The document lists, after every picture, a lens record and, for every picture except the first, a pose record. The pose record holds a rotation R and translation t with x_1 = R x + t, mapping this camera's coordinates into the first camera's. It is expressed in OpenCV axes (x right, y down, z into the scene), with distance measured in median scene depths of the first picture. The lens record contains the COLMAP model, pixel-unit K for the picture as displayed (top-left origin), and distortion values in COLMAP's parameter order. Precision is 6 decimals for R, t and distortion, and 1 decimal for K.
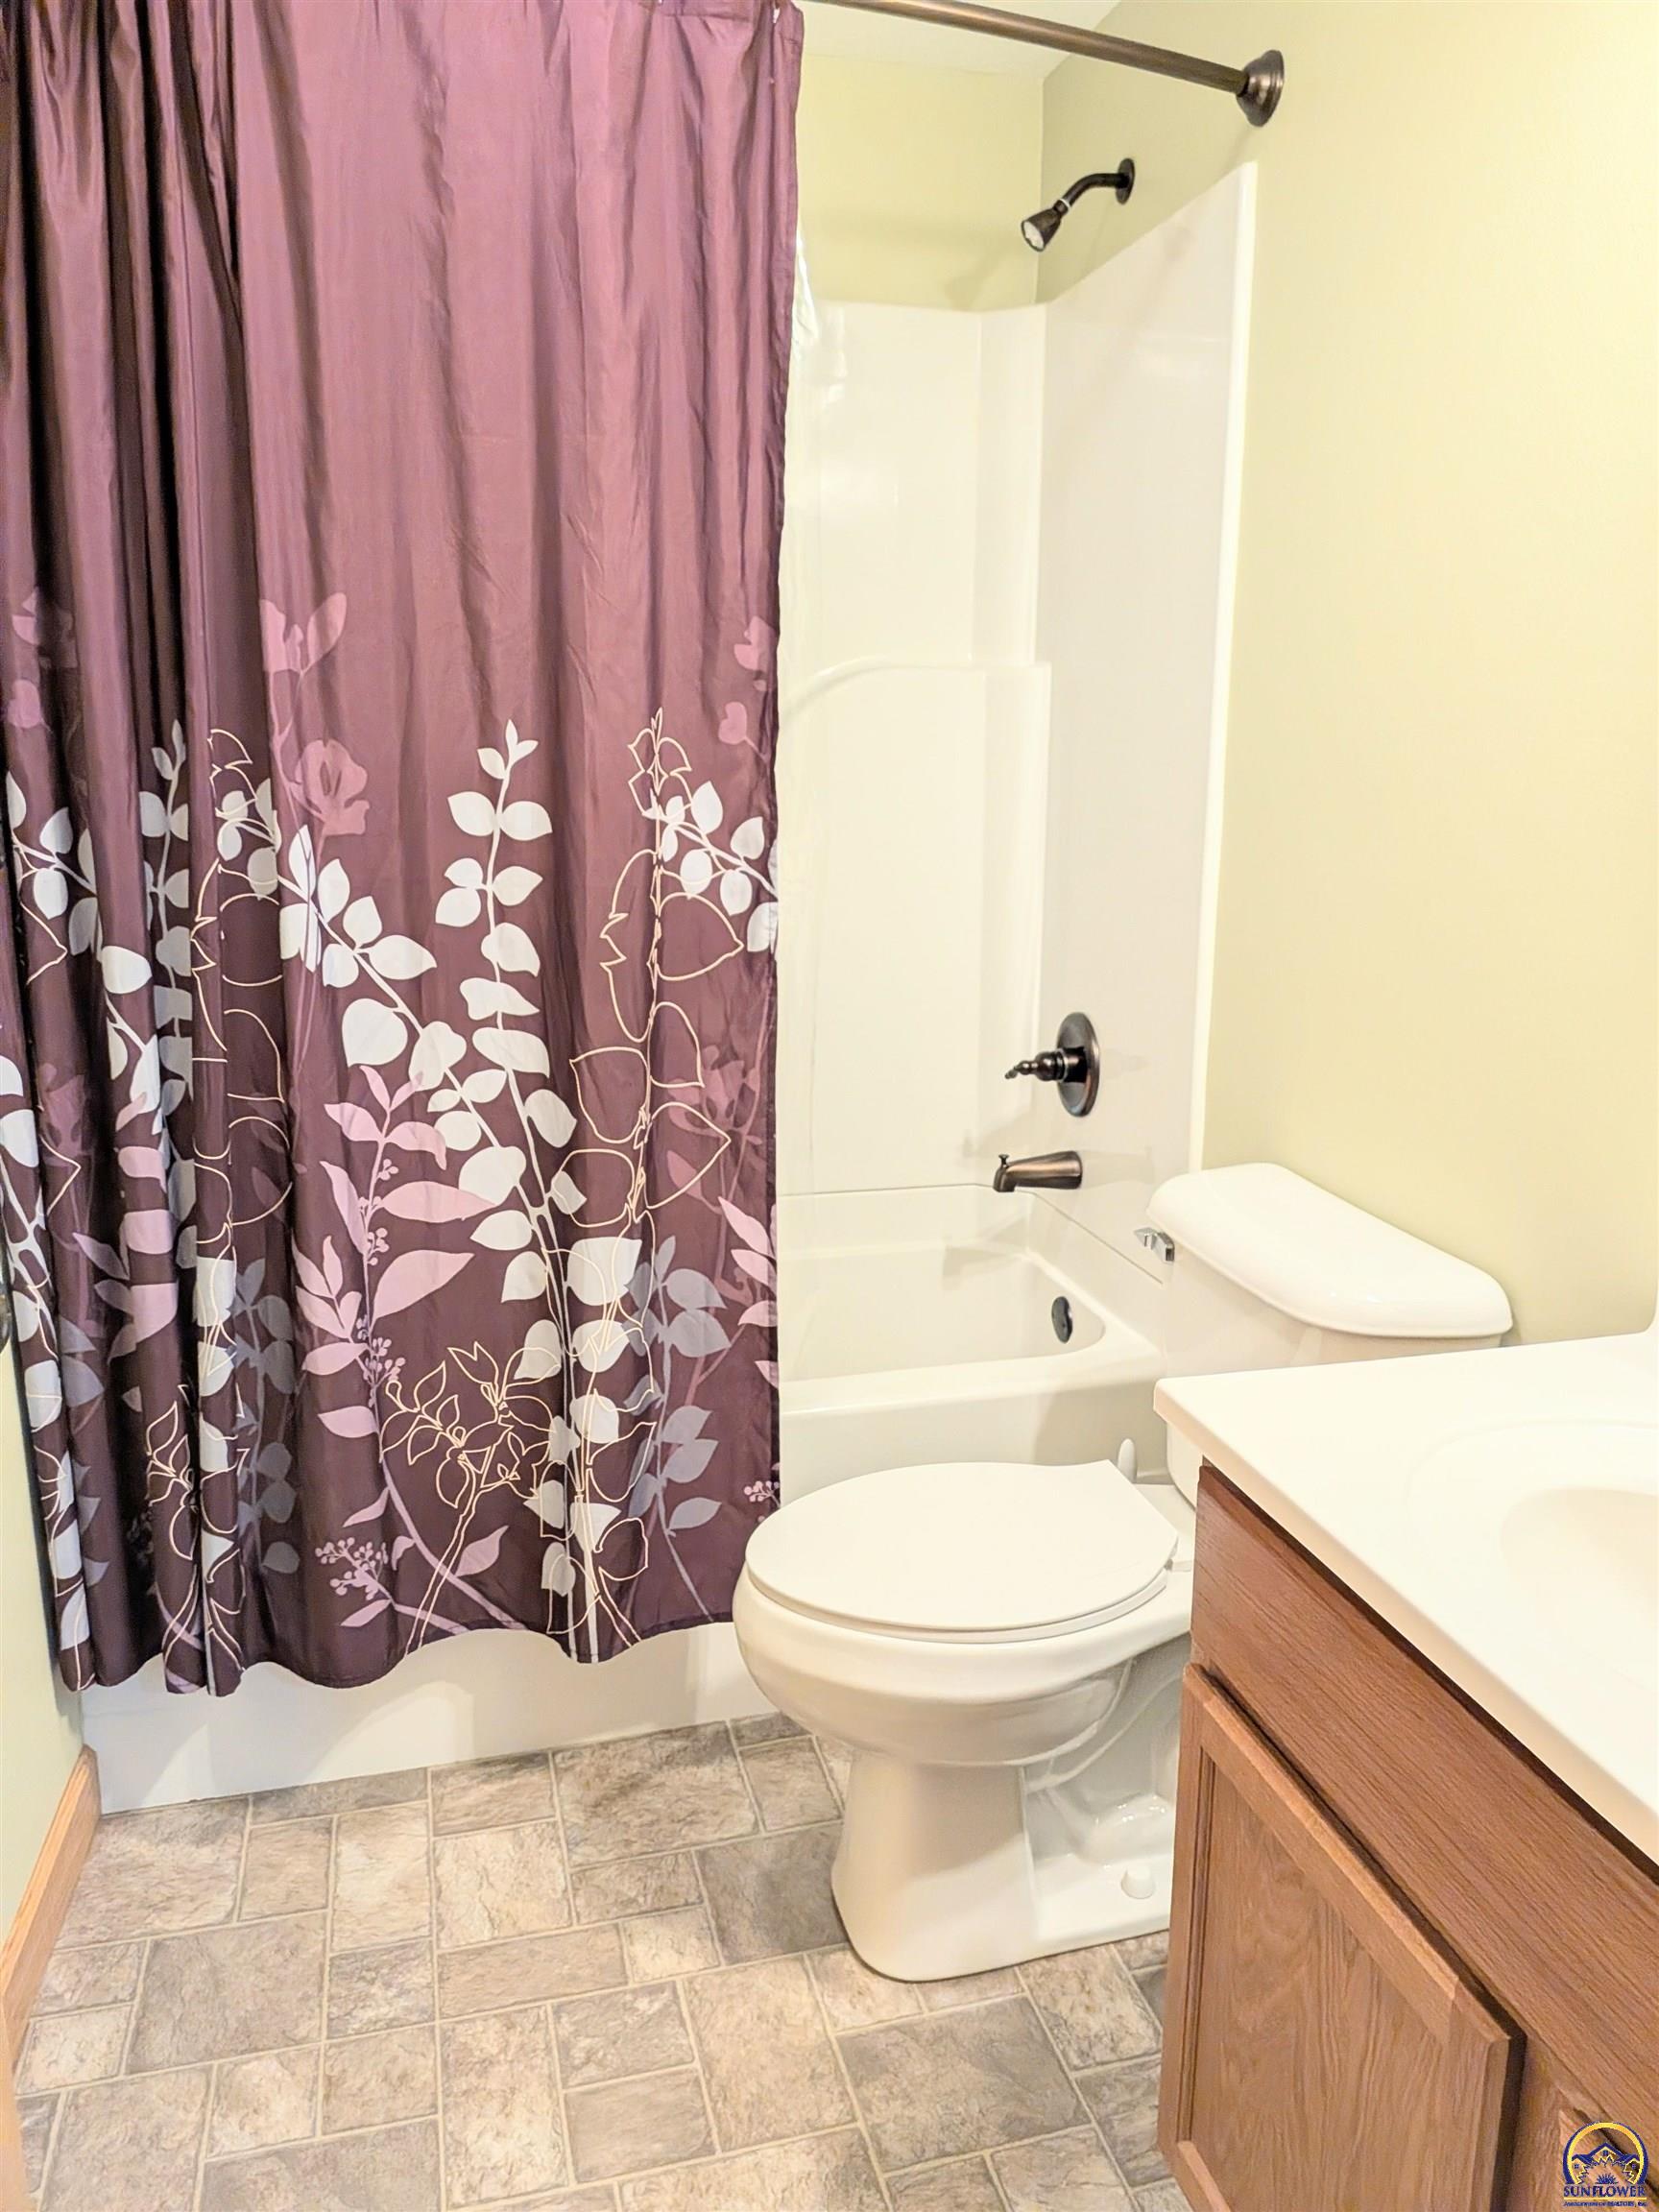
lens RADIAL K [[1671.2, 0, 834.3], [0, 1671.2, 1068.8], [0, 0, 1]] dist [0.409668, -0.172103]
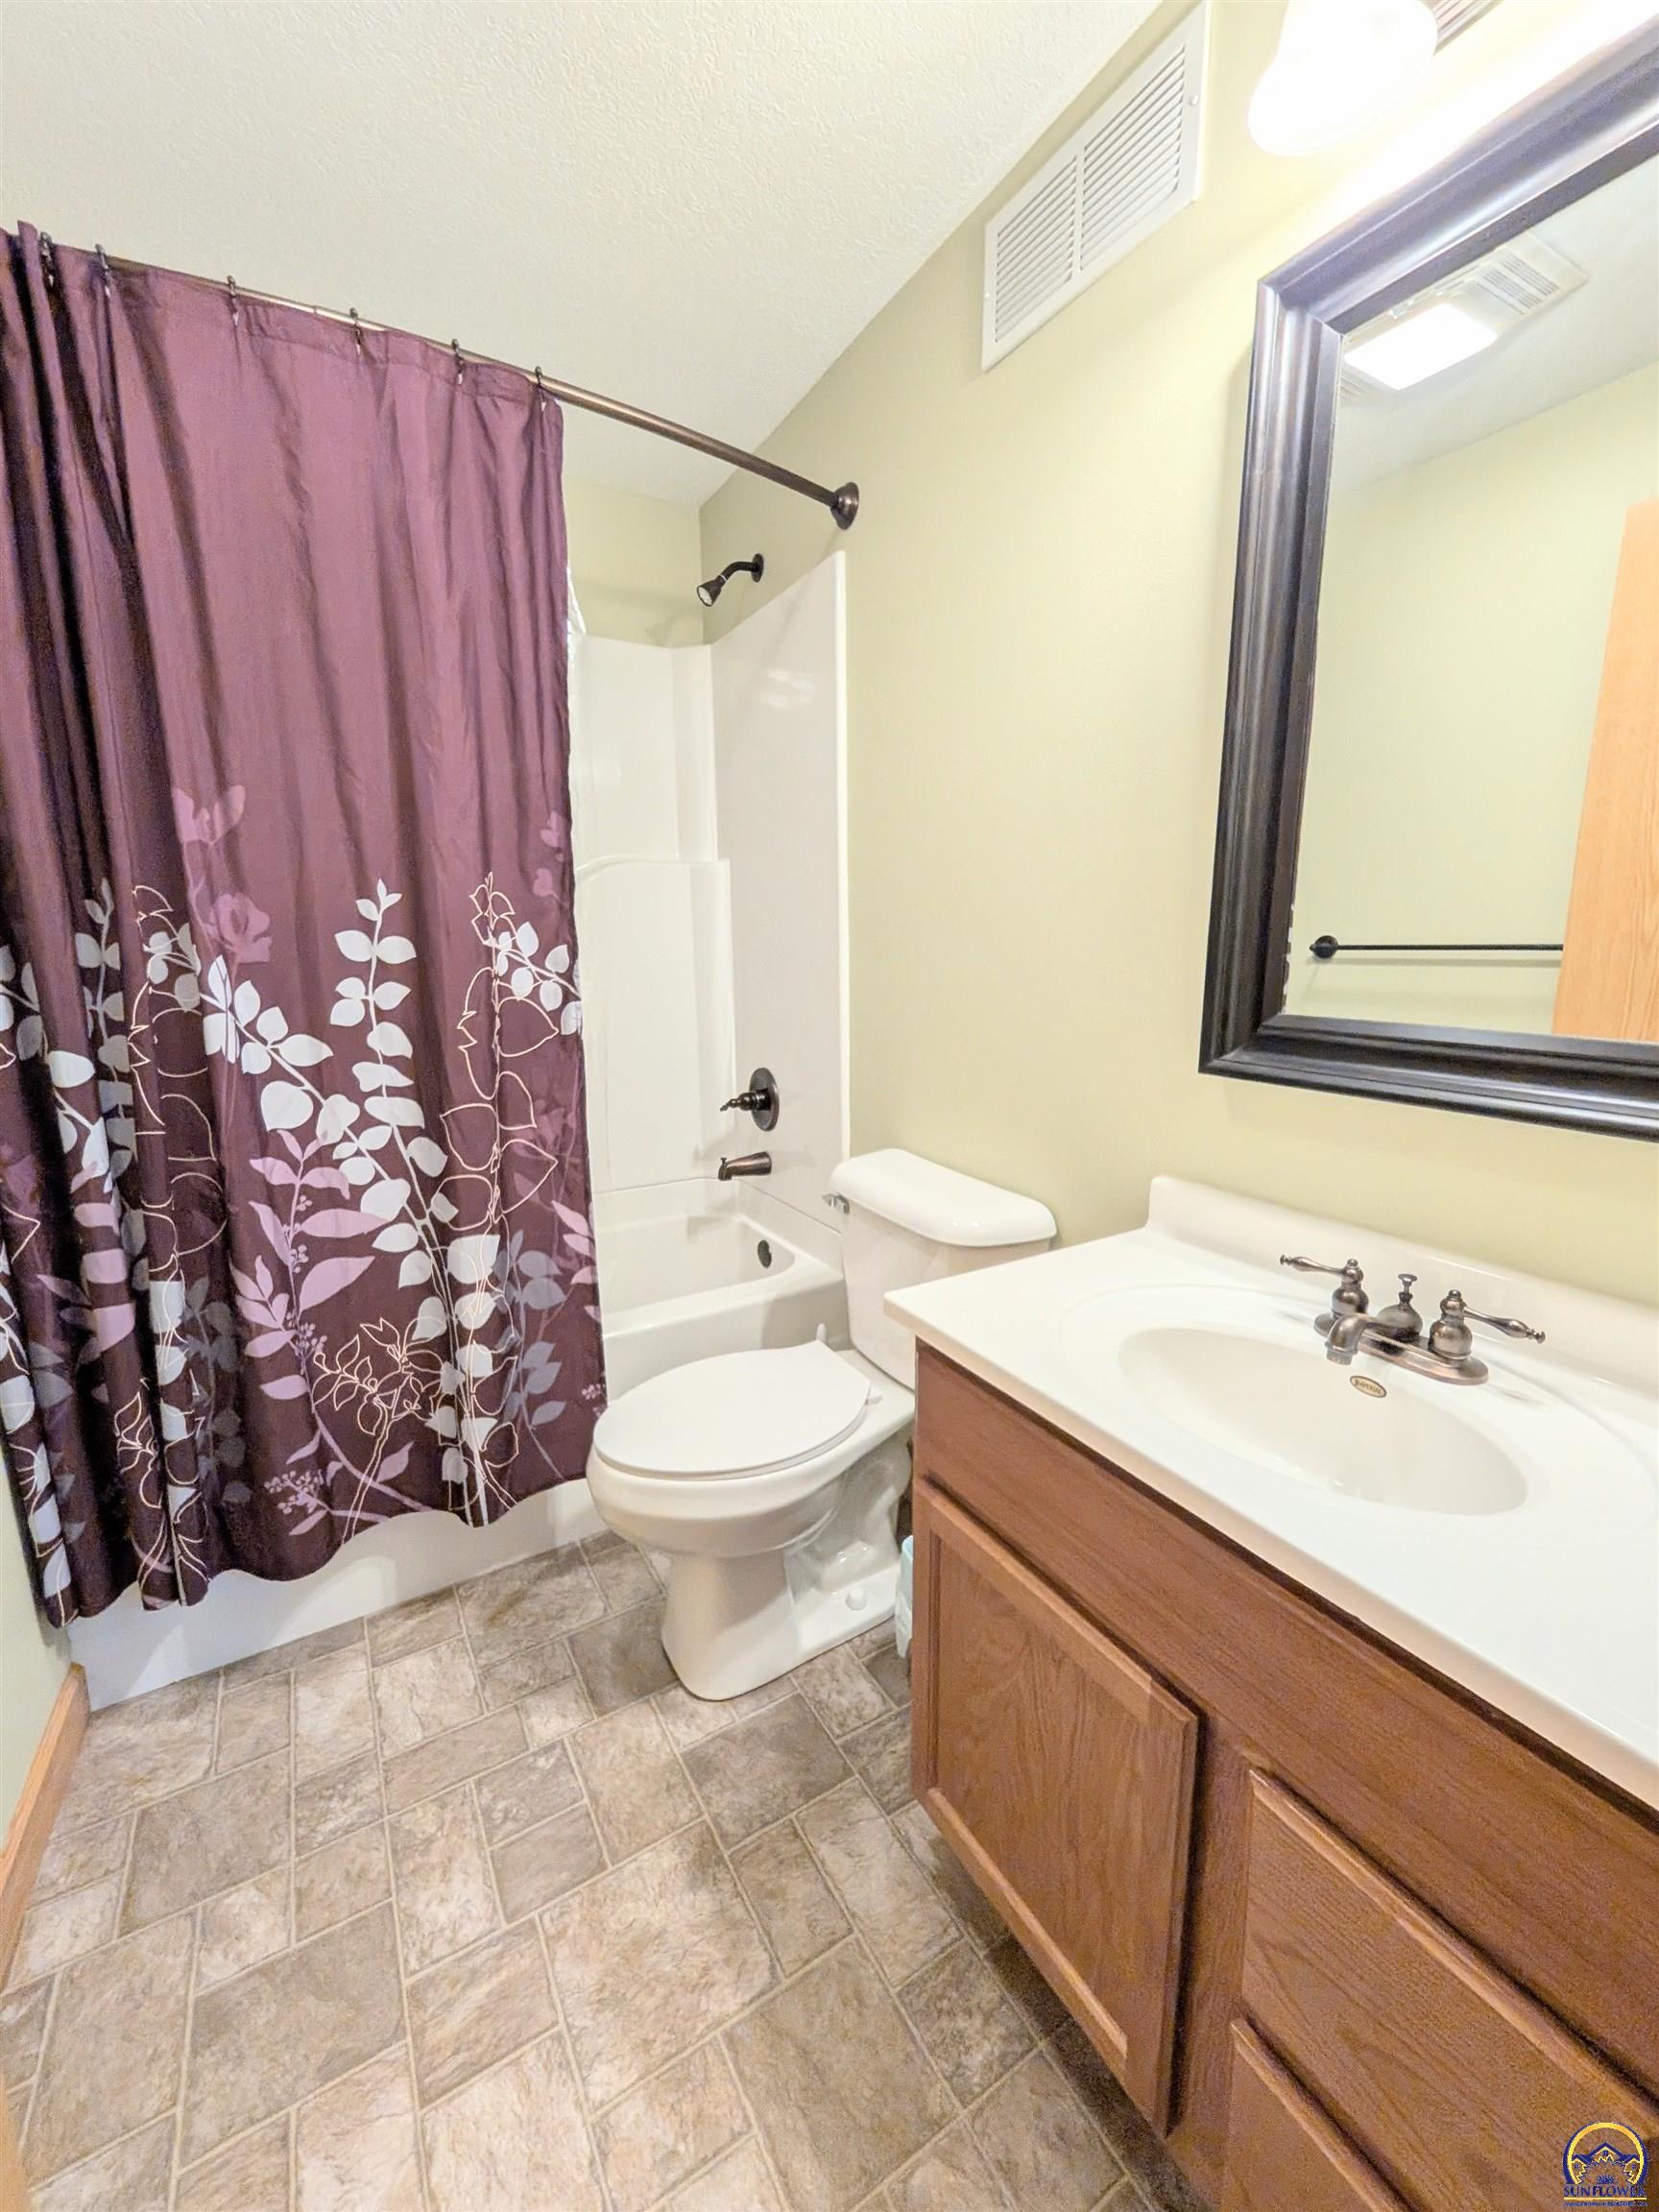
lens RADIAL K [[894.4, 0, 774.6], [0, 894.4, 1101.6], [0, 0, 1]] dist [0.150229, -0.000061]
pose [[0.971974, -0.066178, 0.225580, -0.056368], [0.069569, 0.997552, -0.007110, 0.009083], [-0.224558, 0.022604, 0.974199, 0.186635]]
